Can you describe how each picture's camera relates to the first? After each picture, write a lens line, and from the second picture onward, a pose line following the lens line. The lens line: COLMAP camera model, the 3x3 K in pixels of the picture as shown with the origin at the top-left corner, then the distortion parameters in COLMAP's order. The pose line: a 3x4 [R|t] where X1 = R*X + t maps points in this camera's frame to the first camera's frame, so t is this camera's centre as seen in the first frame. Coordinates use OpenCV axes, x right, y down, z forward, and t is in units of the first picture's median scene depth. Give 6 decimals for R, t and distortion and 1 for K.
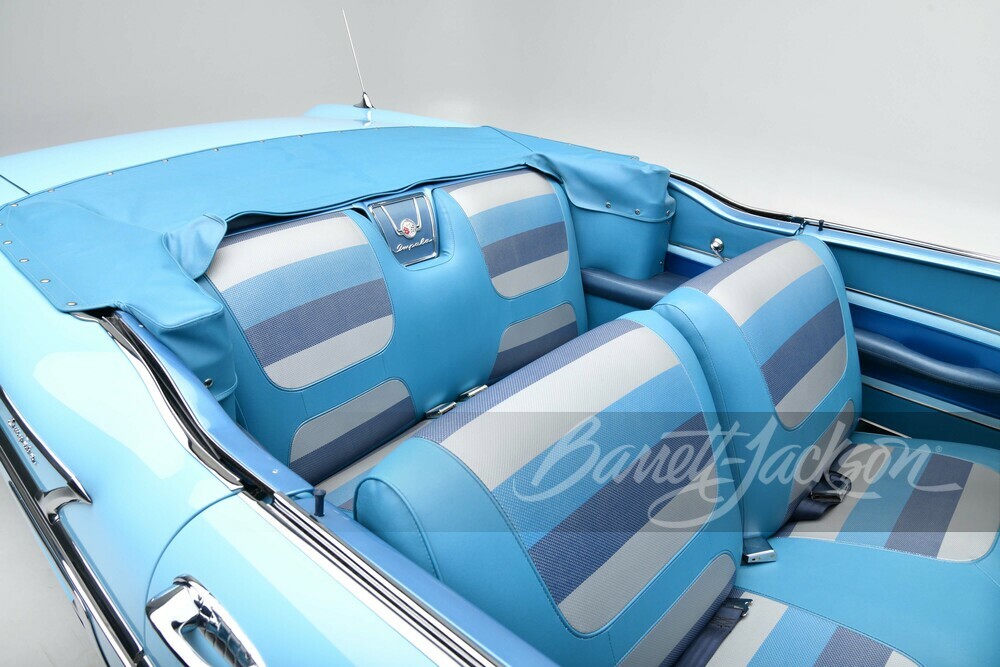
lens RADIAL K [[687.9, 0, 496.7], [0, 687.9, 324.6], [0, 0, 1]] dist [-0.097523, 0.032715]
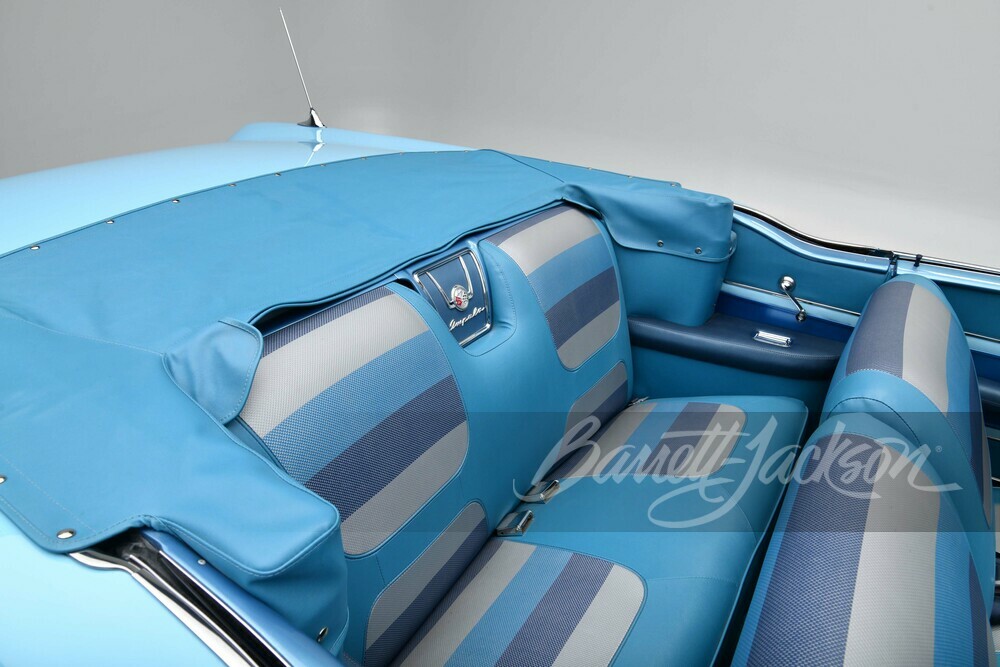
lens RADIAL K [[687.9, 0, 496.7], [0, 687.9, 324.6], [0, 0, 1]] dist [-0.097523, 0.032715]
pose [[0.984035, -0.073012, 0.162308, -0.201217], [0.072722, 0.997322, 0.007733, -0.105689], [-0.162438, 0.004194, 0.986710, 0.218039]]
